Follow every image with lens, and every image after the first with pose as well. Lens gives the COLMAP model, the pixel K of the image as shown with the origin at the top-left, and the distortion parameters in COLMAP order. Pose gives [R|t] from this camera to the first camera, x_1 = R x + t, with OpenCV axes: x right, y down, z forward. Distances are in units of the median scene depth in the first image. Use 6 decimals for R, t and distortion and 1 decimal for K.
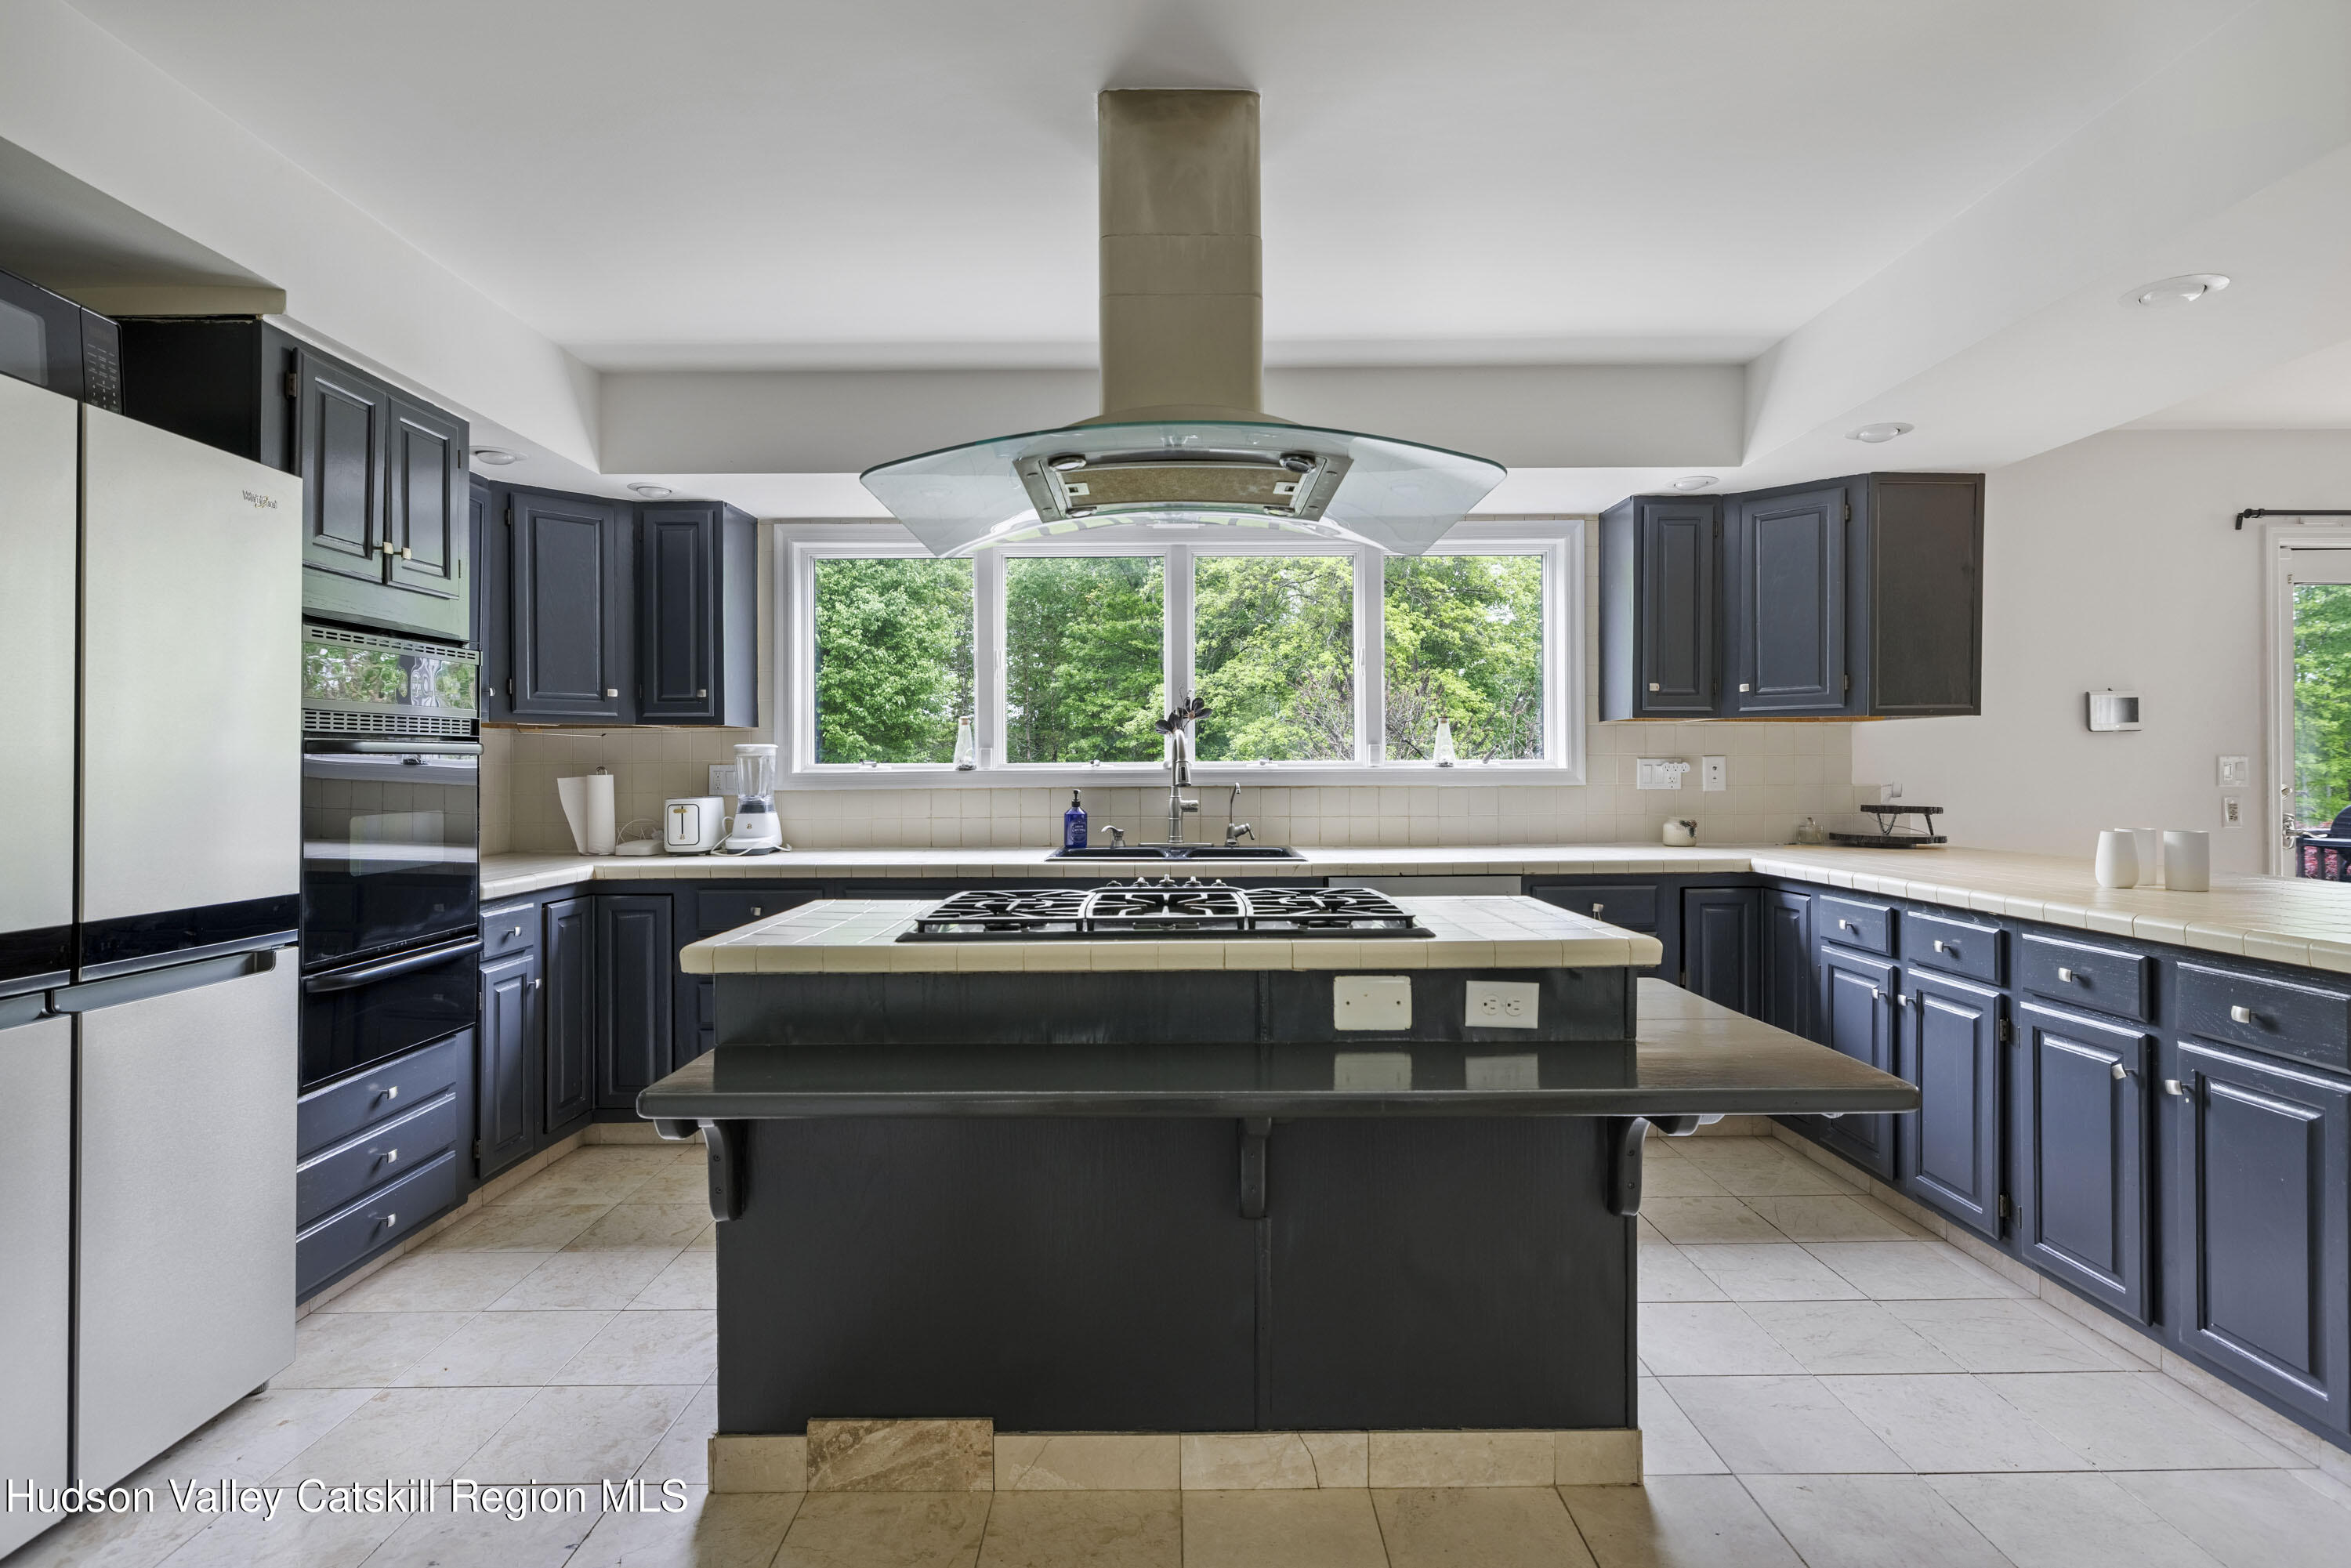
lens RADIAL K [[1110.3, 0, 1174.2], [0, 1110.3, 775.1], [0, 0, 1]] dist [-0.002444, -0.000605]
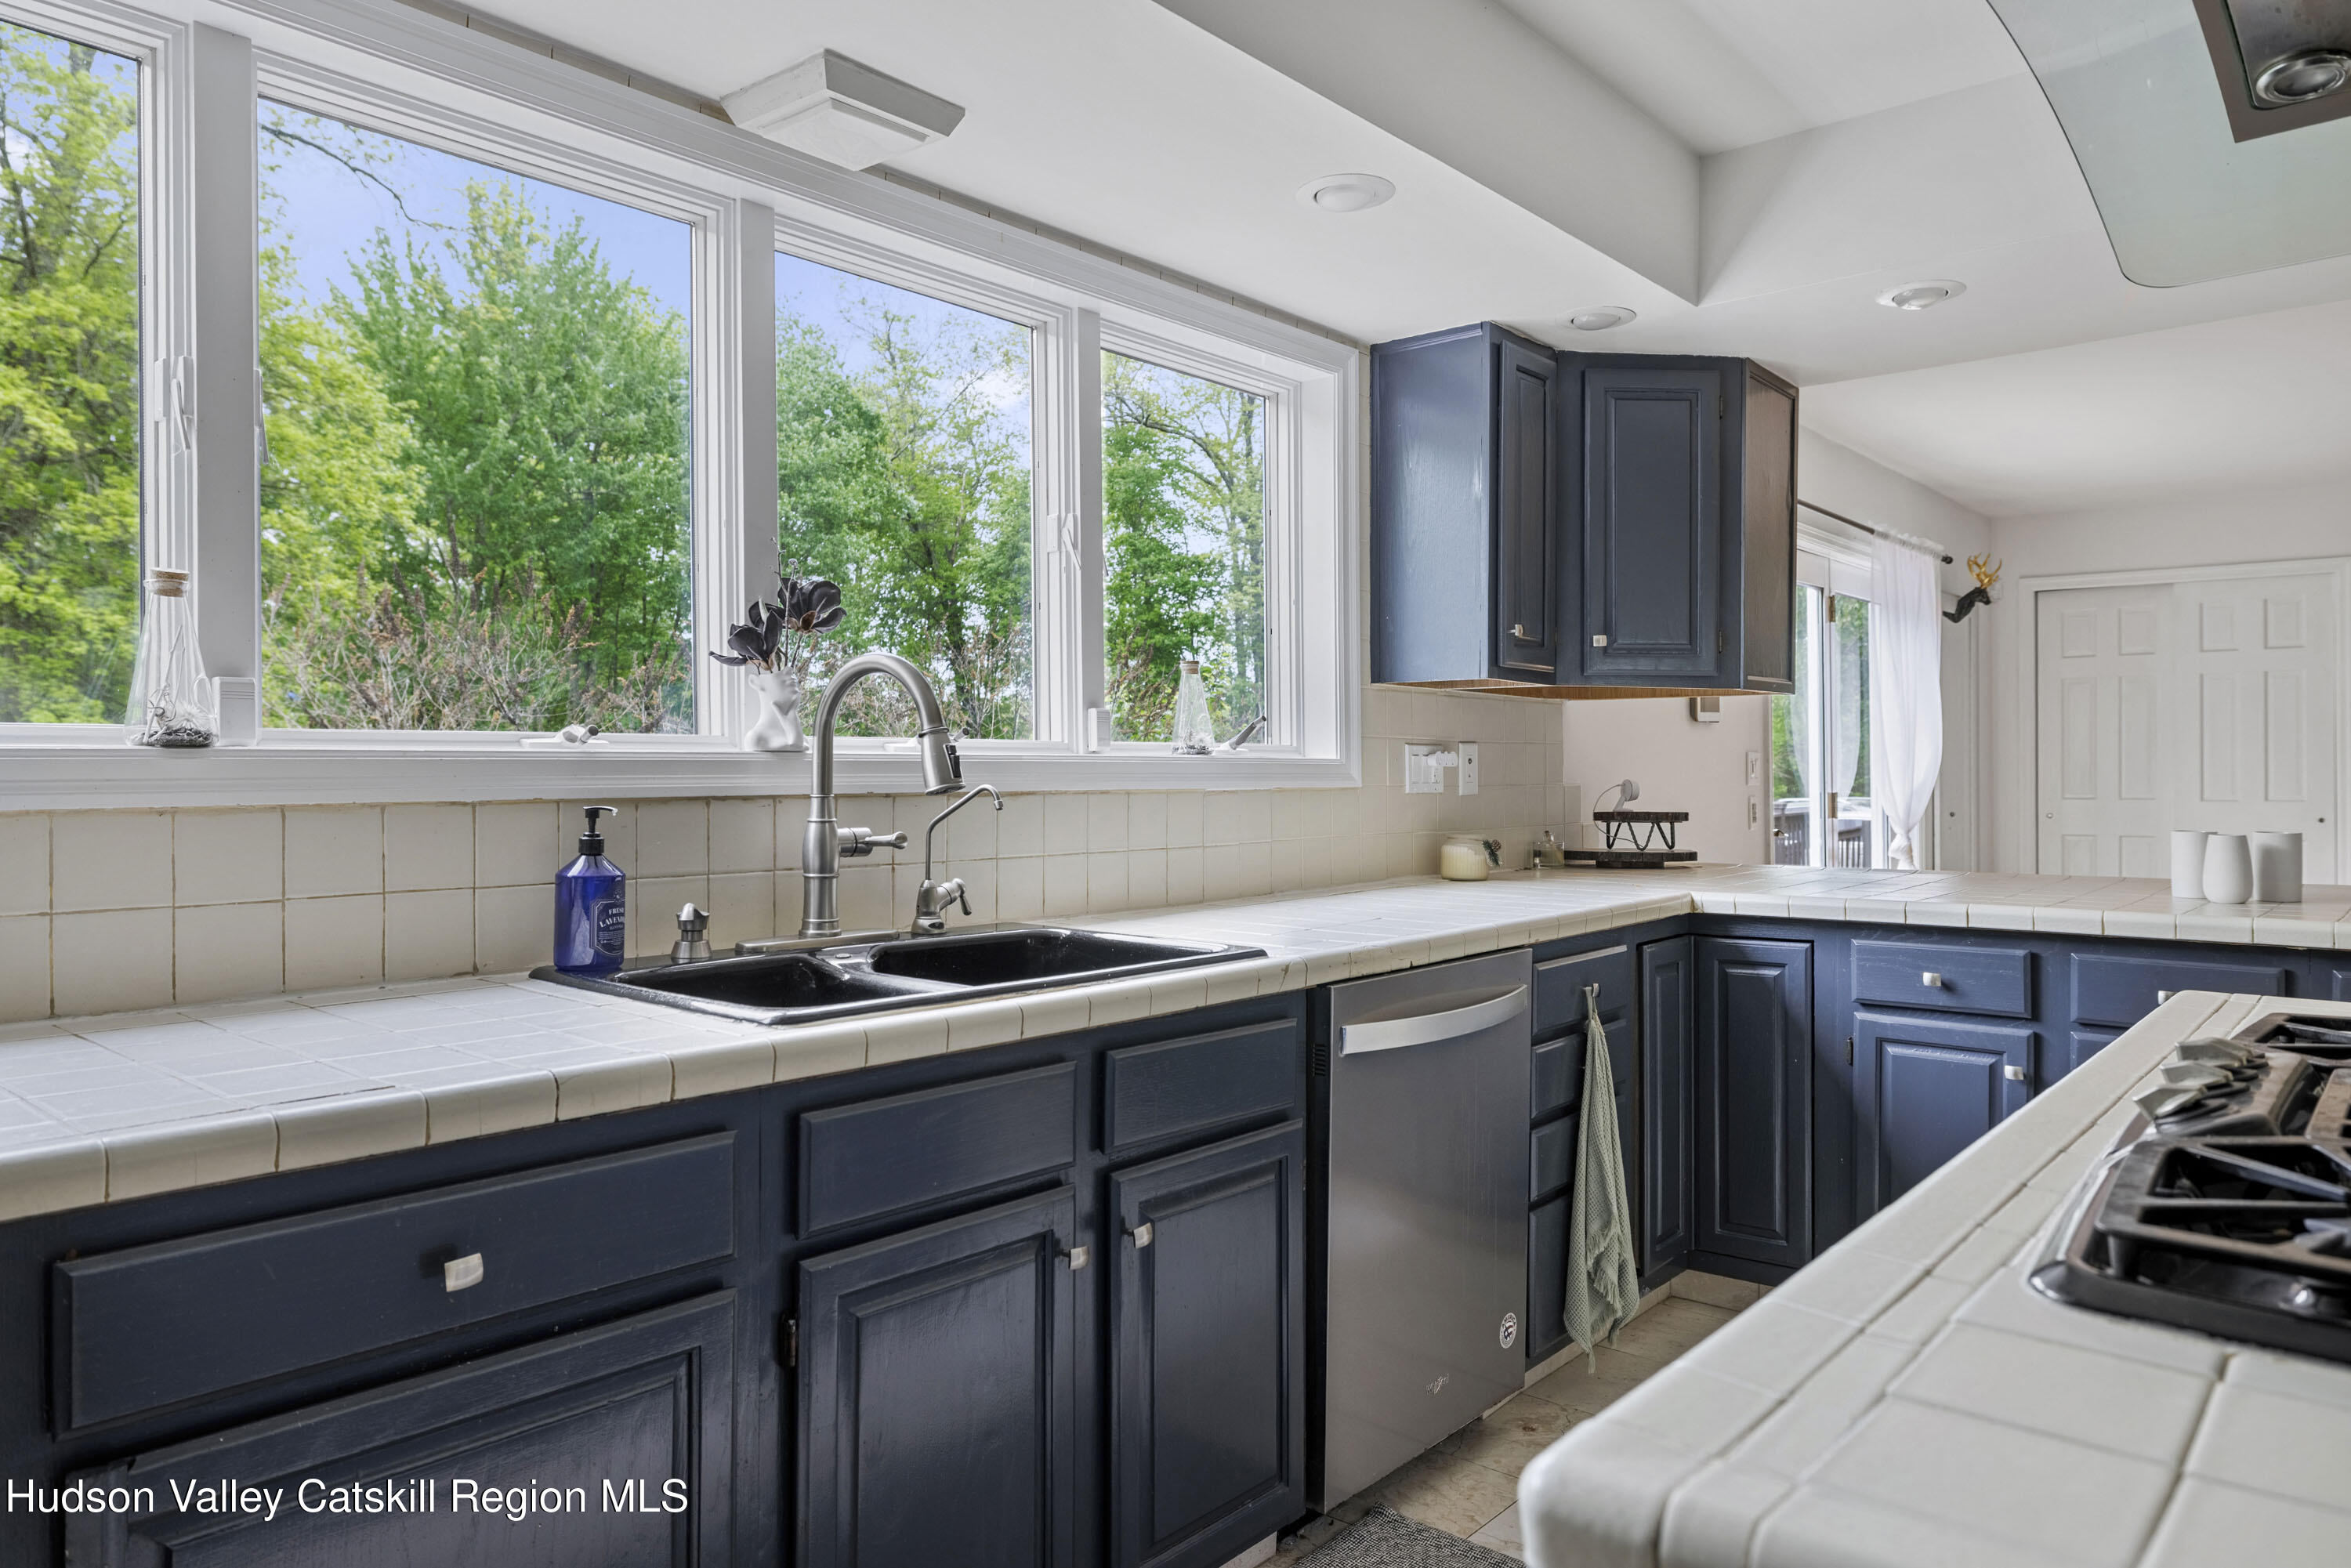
lens RADIAL K [[1527.2, 0, 1180.7], [0, 1527.2, 770.6], [0, 0, 1]] dist [-0.002067, 0.001280]
pose [[0.651698, 0.003135, 0.758472, -0.335518], [0.000601, 0.999989, -0.004650, 0.004182], [-0.758478, 0.003487, 0.651689, 0.547867]]
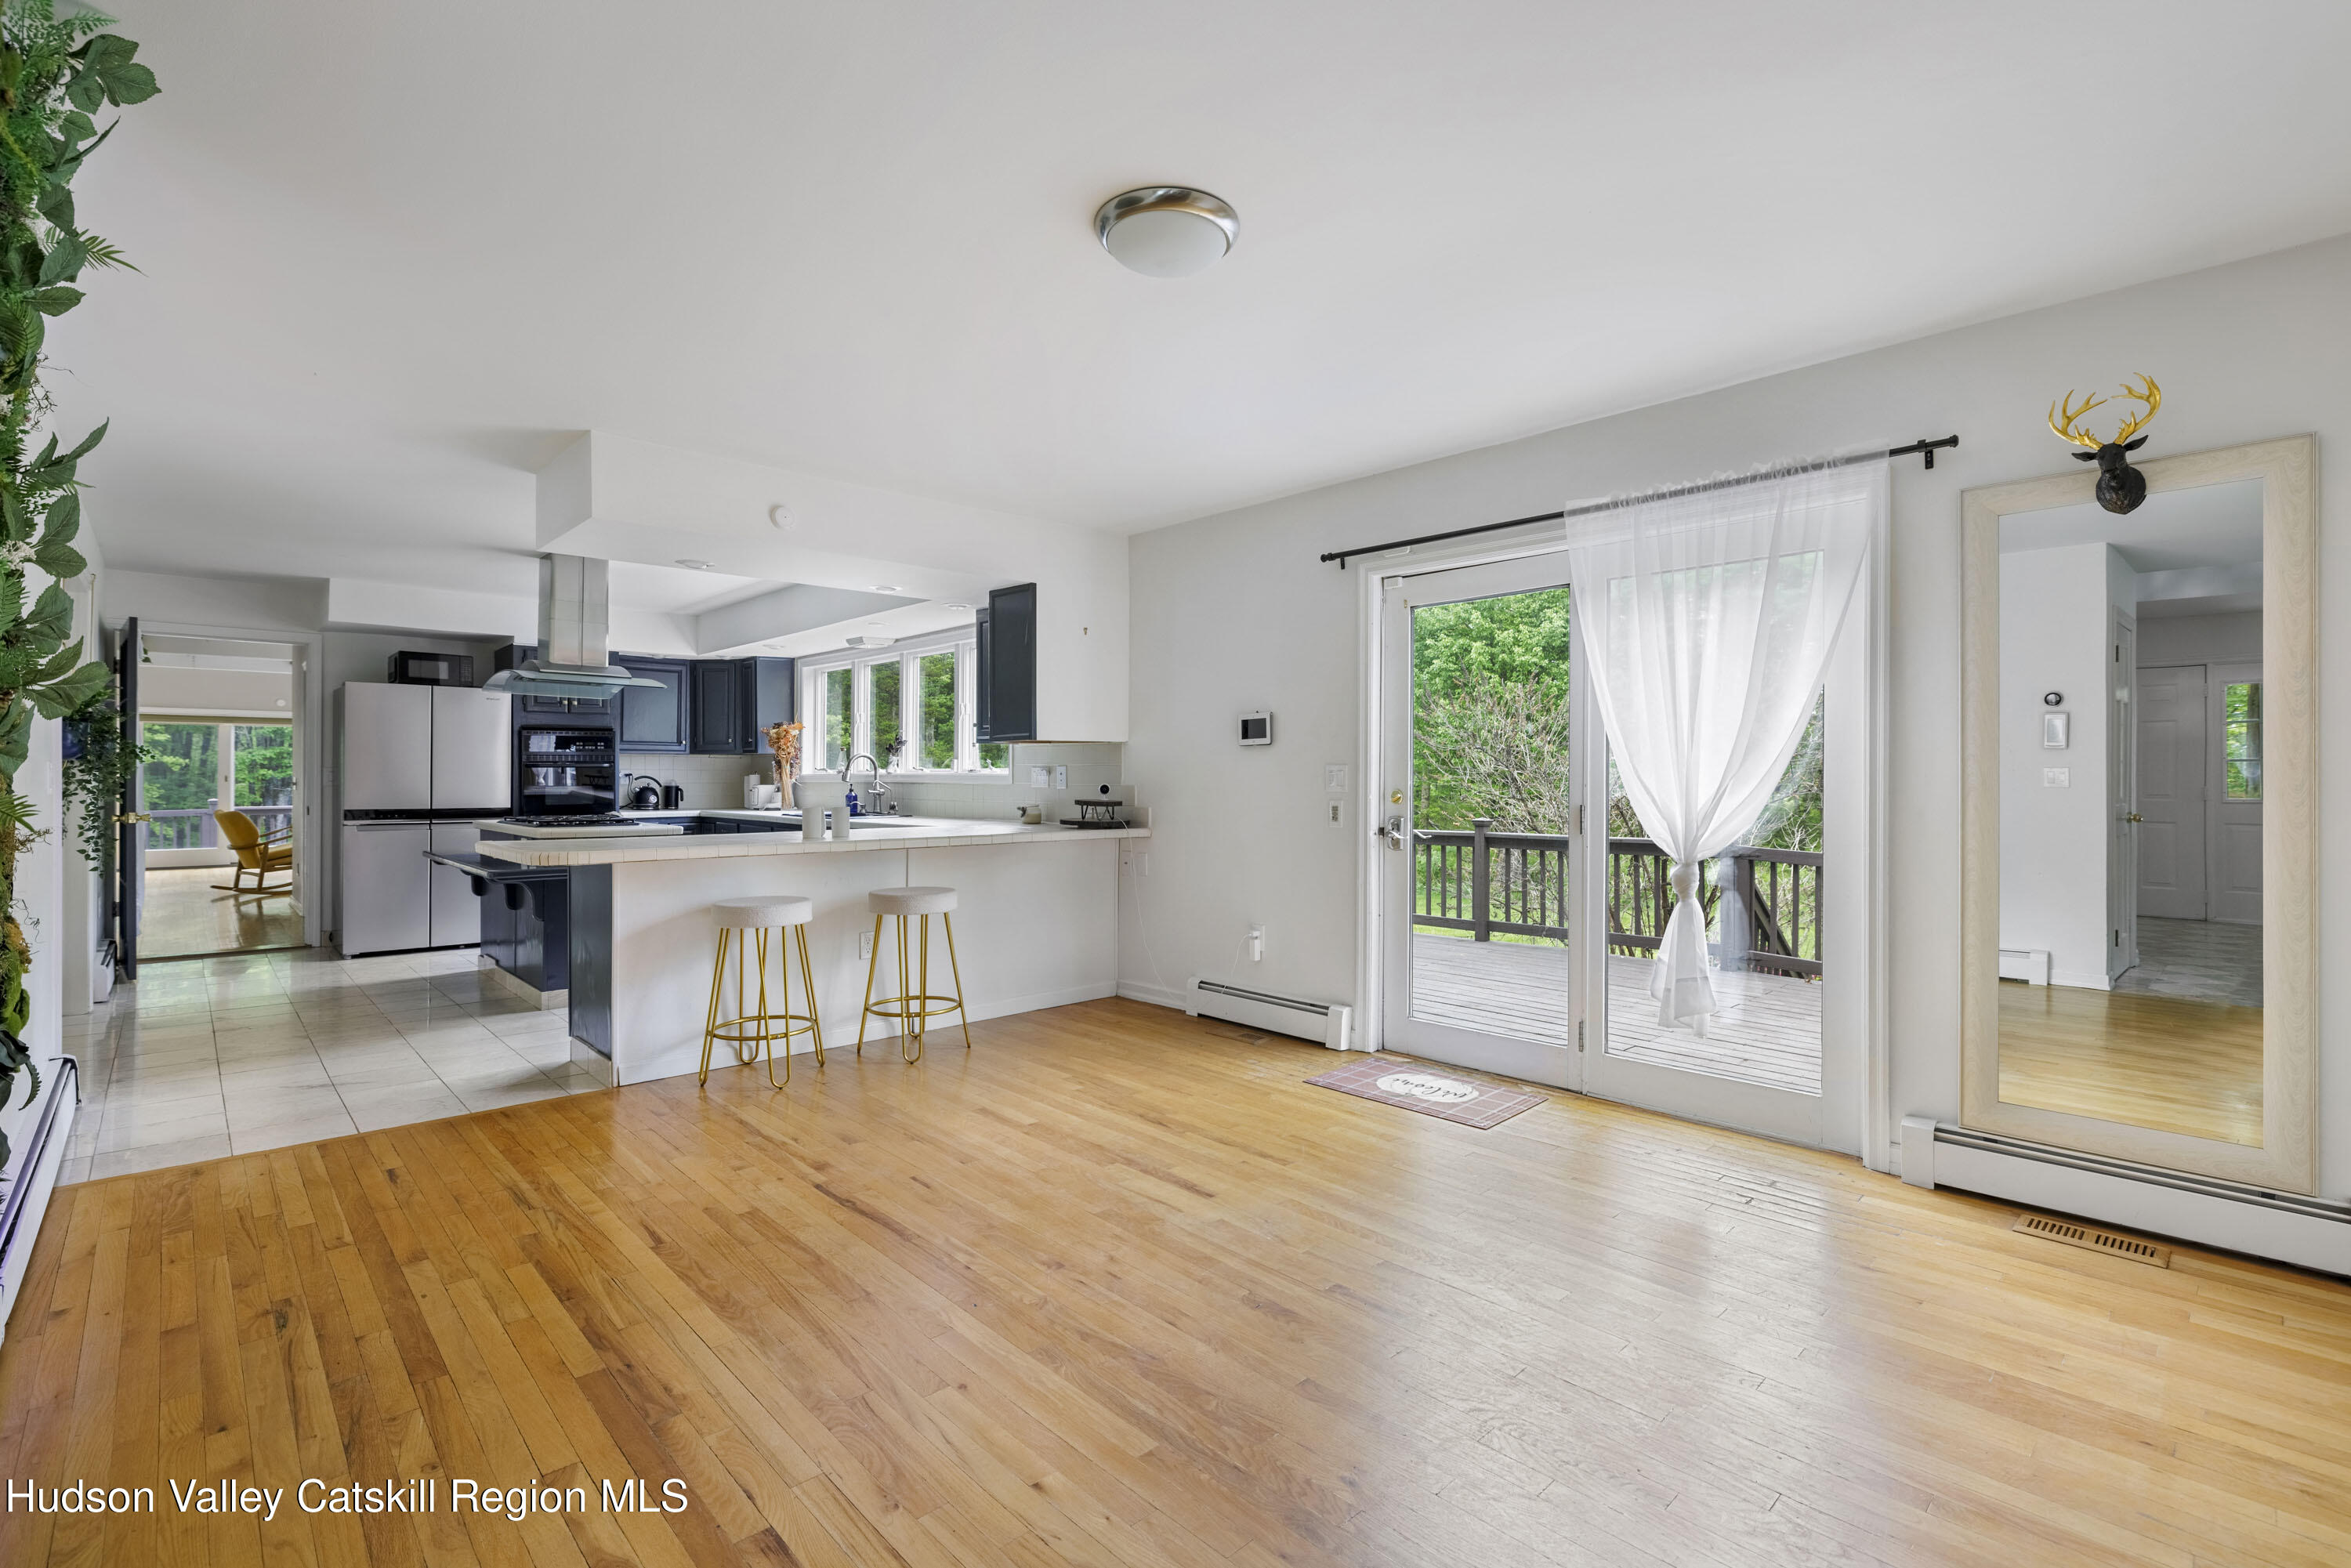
lens RADIAL K [[1040.6, 0, 1183.3], [0, 1040.6, 780.7], [0, 0, 1]] dist [-0.012478, 0.000544]
pose [[0.693718, 0.008752, -0.720194, 1.680981], [-0.006227, 0.999962, 0.006154, -0.006471], [0.720220, 0.000216, 0.693746, 0.134406]]
